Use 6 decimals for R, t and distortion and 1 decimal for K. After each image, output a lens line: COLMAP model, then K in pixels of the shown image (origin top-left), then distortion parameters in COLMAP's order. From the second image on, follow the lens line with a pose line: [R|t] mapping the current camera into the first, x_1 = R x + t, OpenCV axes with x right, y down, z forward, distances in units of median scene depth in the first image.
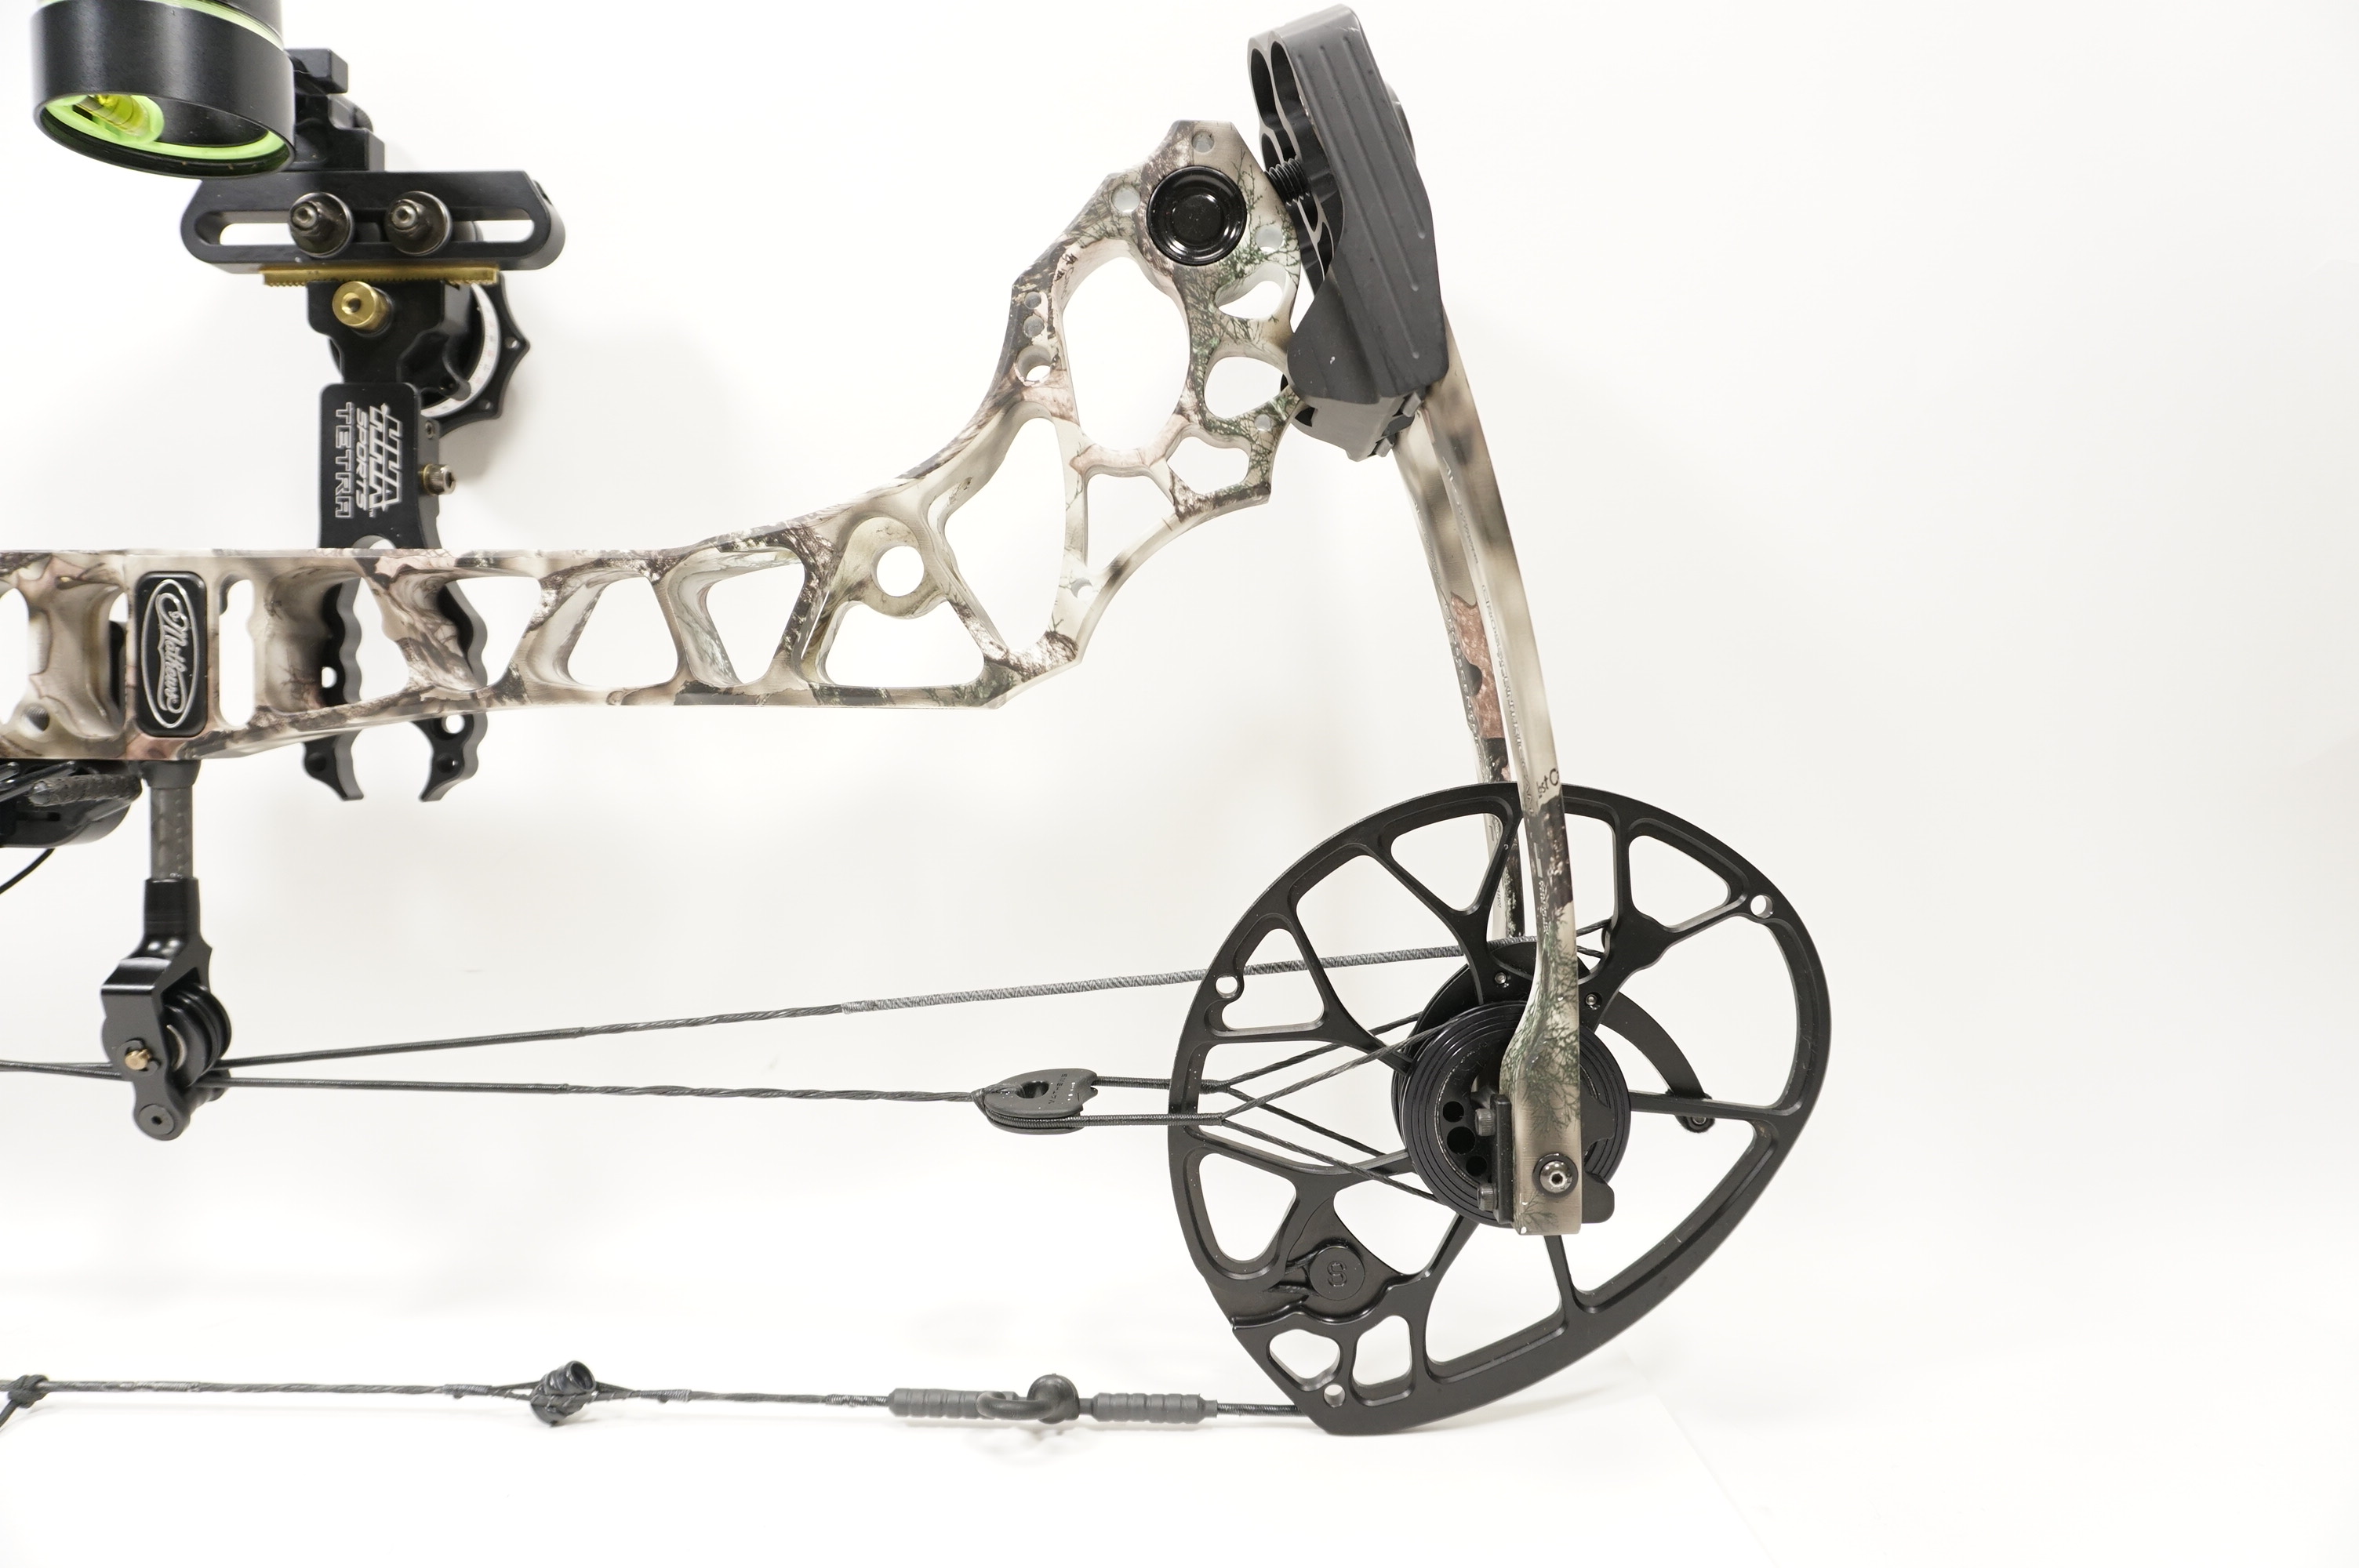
lens RADIAL K [[1435.4, 0, 1179.5], [0, 1435.4, 784.0], [0, 0, 1]] dist [-0.063341, 0.039695]
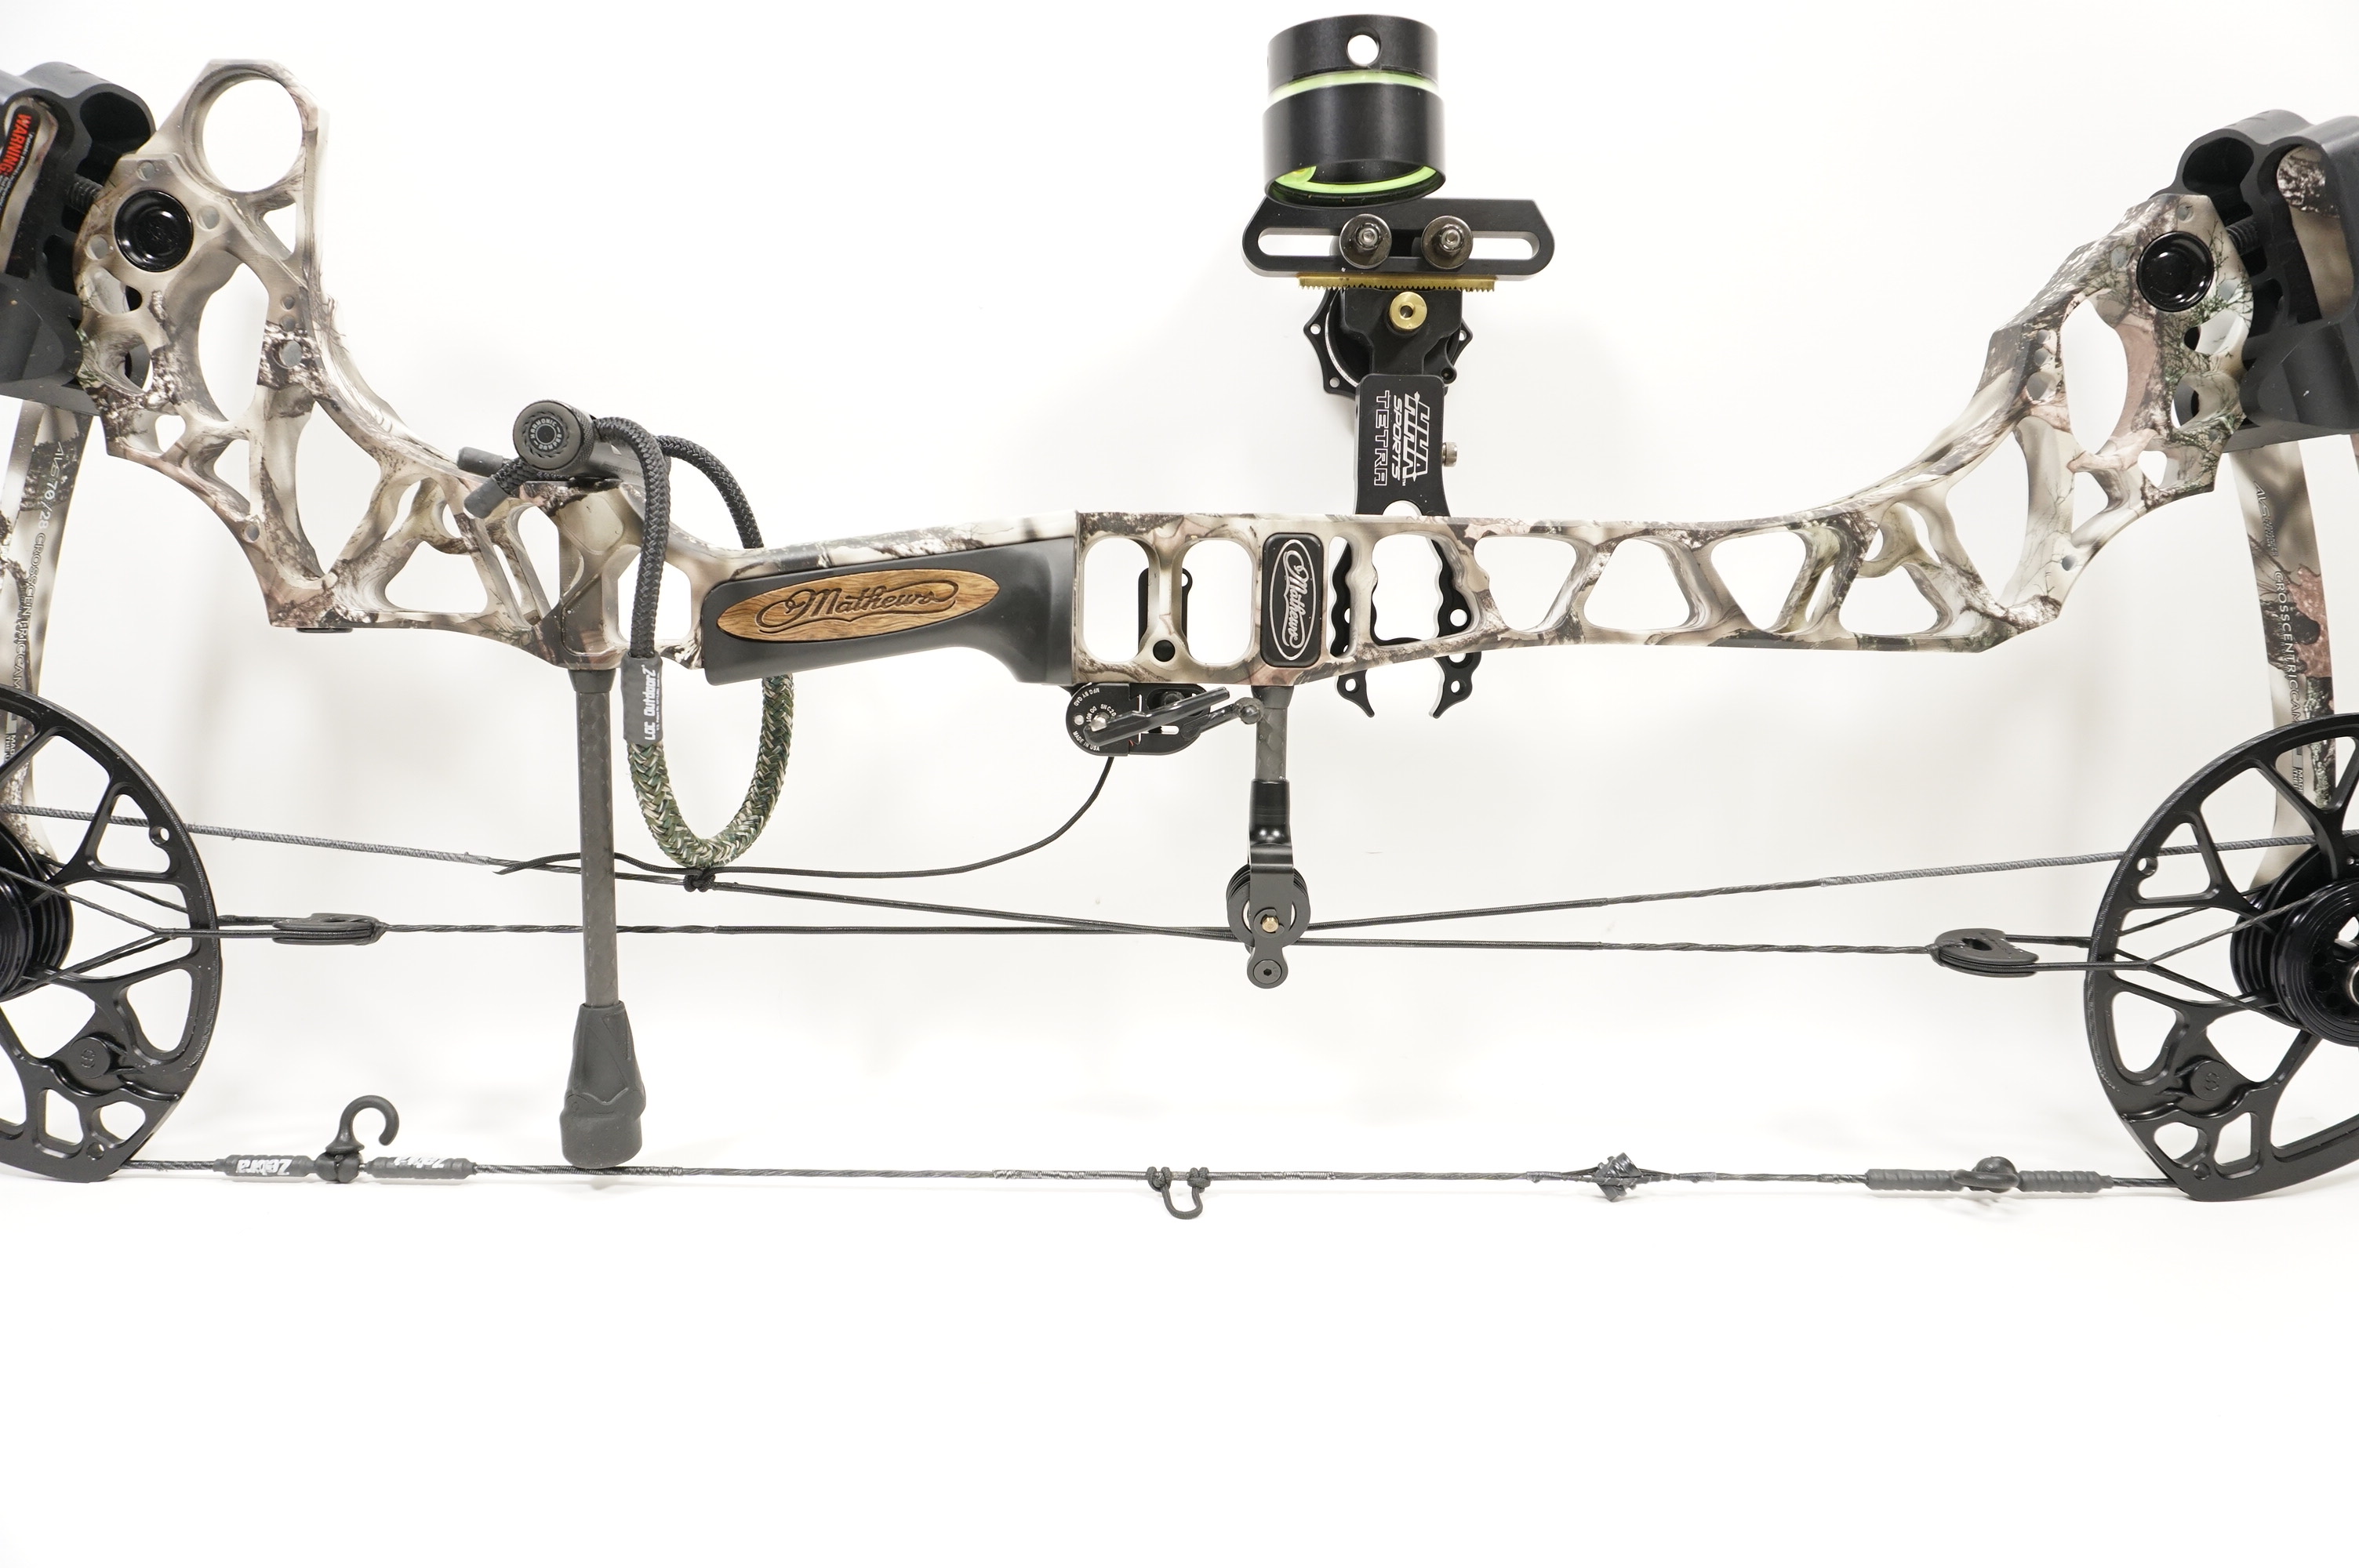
lens RADIAL K [[1435.4, 0, 1179.5], [0, 1435.4, 784.0], [0, 0, 1]] dist [-0.063341, 0.039695]
pose [[0.999964, 0.005377, 0.006634, -0.837904], [-0.005868, 0.997062, 0.076373, -0.027176], [-0.006204, -0.076409, 0.997057, -0.274472]]
